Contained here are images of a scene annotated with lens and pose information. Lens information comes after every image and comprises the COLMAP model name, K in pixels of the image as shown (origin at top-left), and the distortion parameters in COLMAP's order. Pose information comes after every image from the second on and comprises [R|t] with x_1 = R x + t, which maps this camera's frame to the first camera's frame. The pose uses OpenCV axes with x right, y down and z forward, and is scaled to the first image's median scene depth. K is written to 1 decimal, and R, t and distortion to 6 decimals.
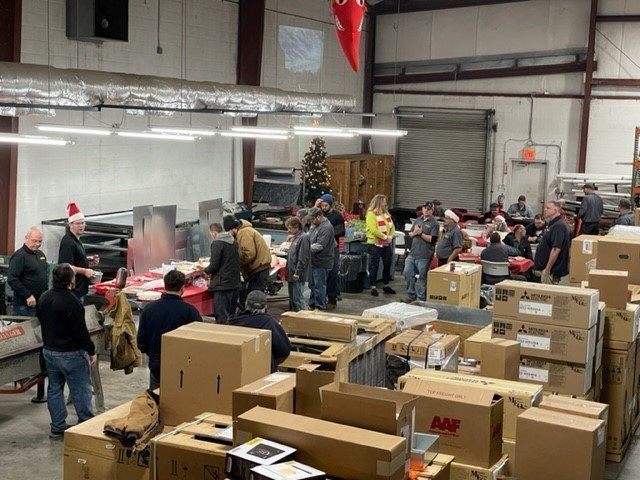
lens RADIAL K [[959.4, 0, 320.0], [0, 959.4, 240.0], [0, 0, 1]] dist [0.004901, -0.031553]
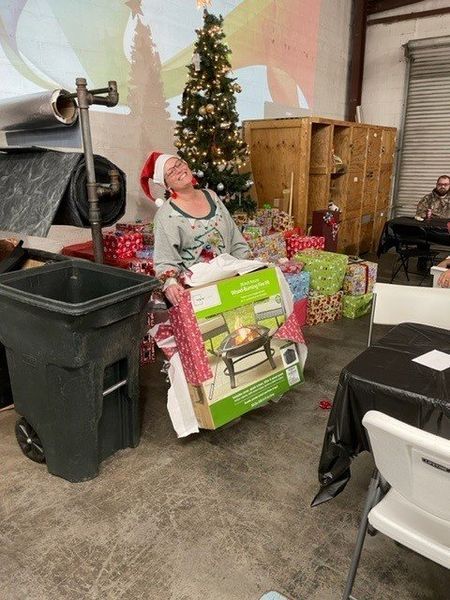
lens RADIAL K [[444.5, 0, 225.0], [0, 444.5, 300.0], [0, 0, 1]] dist [0.004796, -0.012075]
pose [[0.972423, 0.029668, -0.231328, 0.038828], [0.010101, 0.985588, 0.168864, -0.028962], [0.233004, -0.166544, 0.958109, 0.680986]]
